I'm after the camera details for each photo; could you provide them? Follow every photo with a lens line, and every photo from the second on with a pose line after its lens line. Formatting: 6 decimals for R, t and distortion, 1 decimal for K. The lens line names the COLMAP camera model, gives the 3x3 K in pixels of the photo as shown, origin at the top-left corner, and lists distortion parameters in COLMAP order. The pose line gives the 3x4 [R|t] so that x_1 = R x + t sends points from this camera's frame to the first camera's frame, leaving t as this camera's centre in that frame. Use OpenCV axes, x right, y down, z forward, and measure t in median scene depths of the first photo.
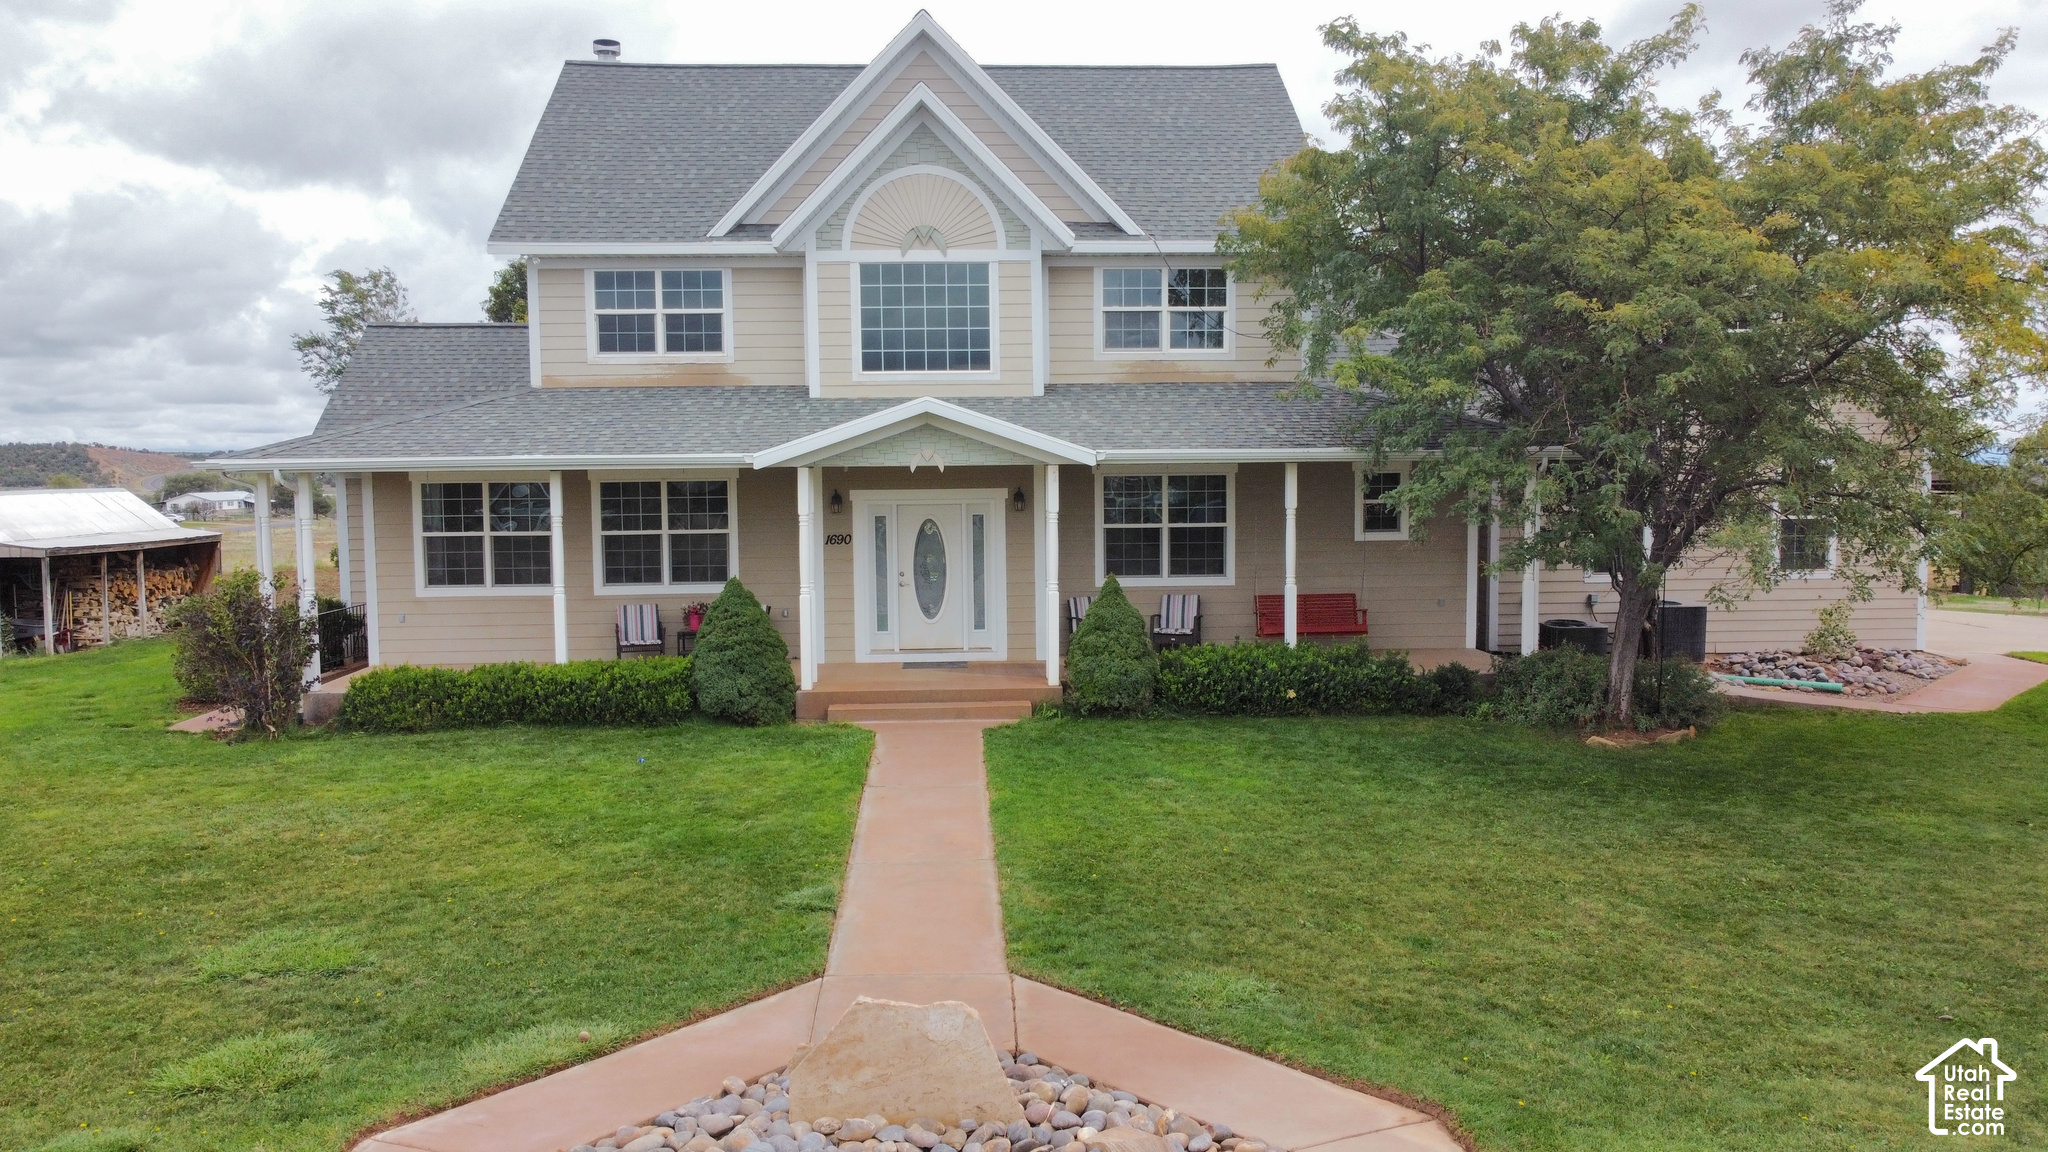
lens RADIAL K [[1527.9, 0, 1032.0], [0, 1527.9, 574.7], [0, 0, 1]] dist [-0.003664, -0.000983]
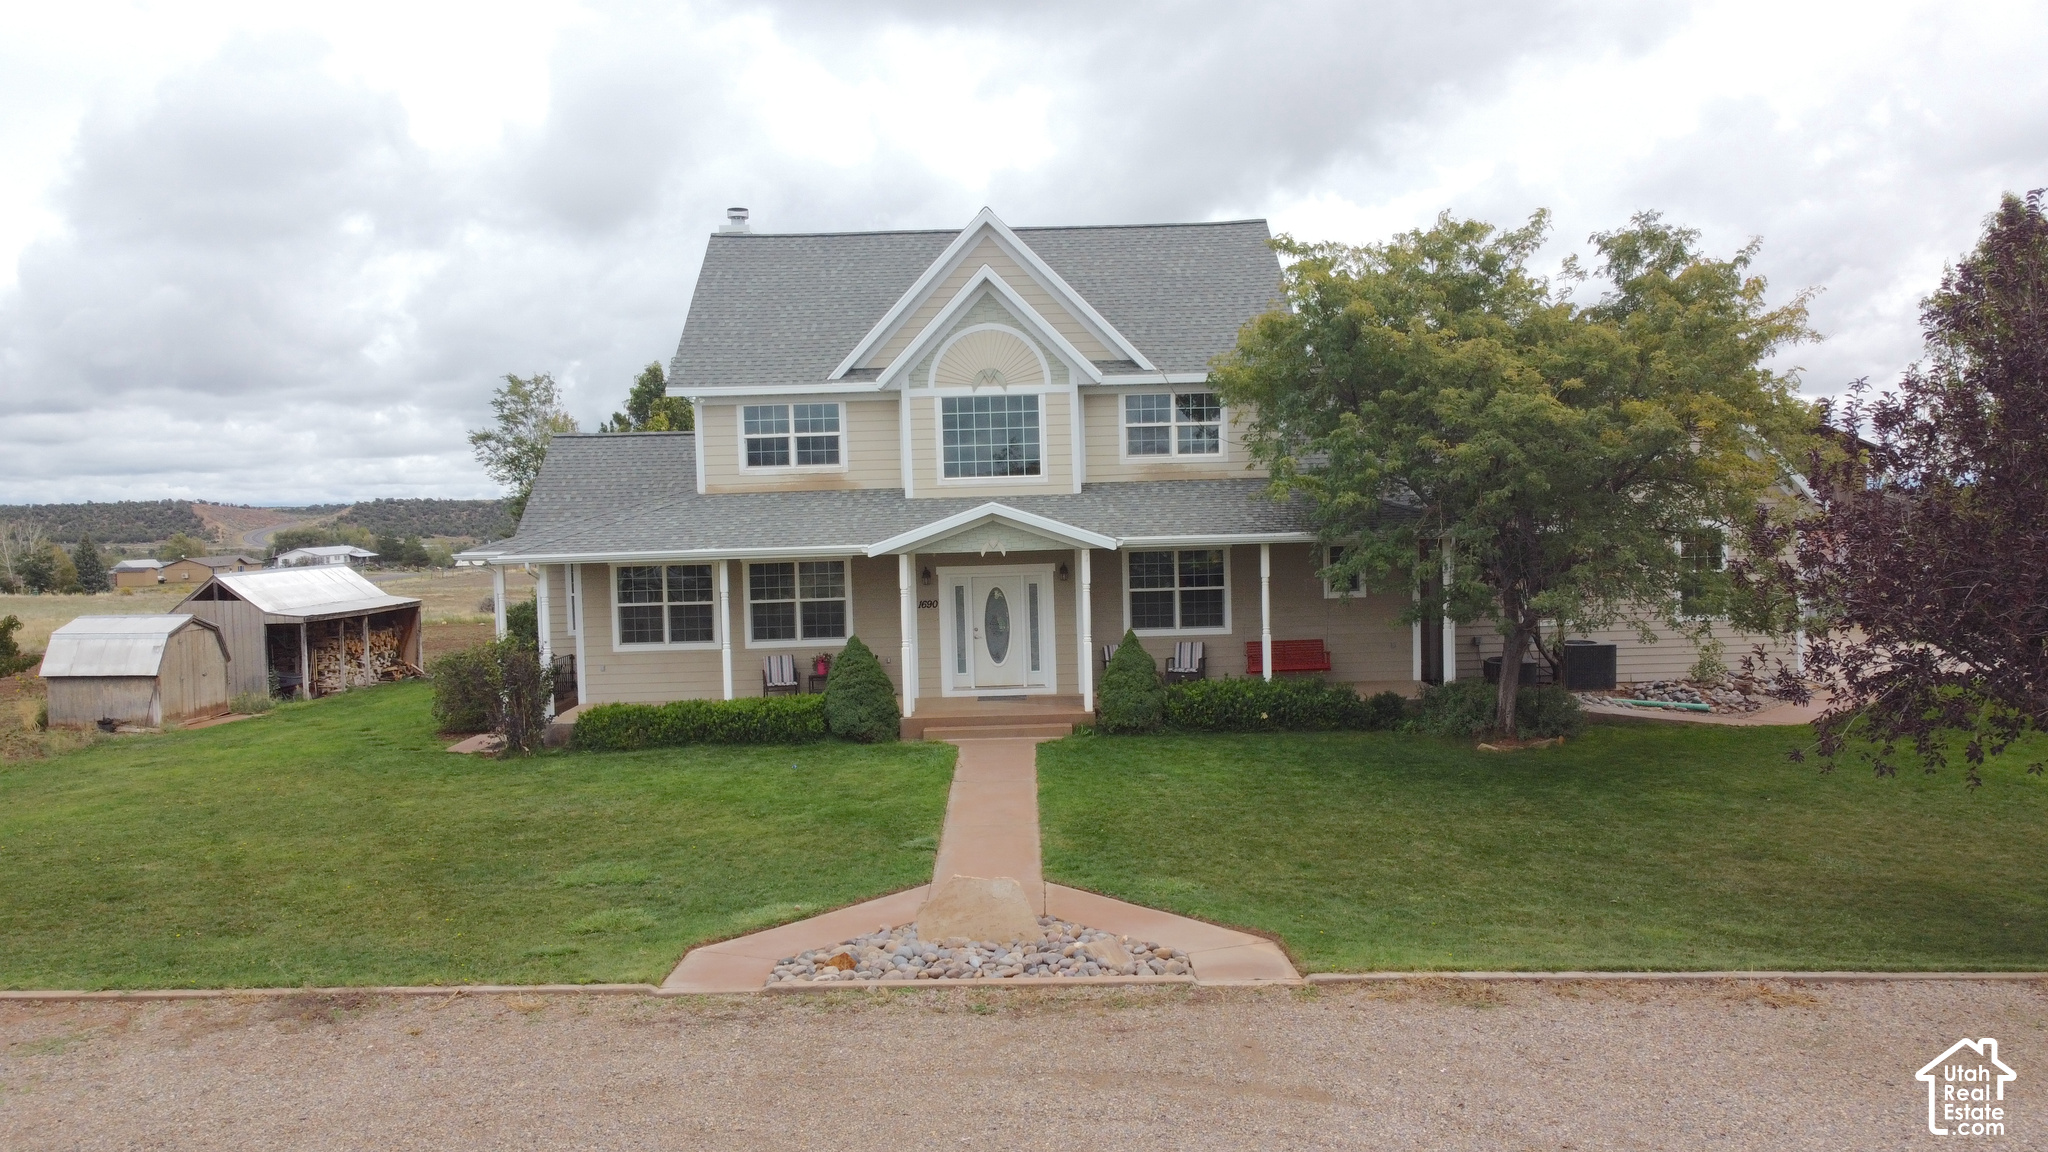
lens RADIAL K [[1527.9, 0, 1020.5], [0, 1527.9, 569.8], [0, 0, 1]] dist [-0.003664, -0.000983]
pose [[0.998229, -0.016804, -0.057065, 0.033312], [0.015147, 0.999455, -0.029344, -0.014436], [0.057527, 0.028427, 0.997939, -0.362801]]
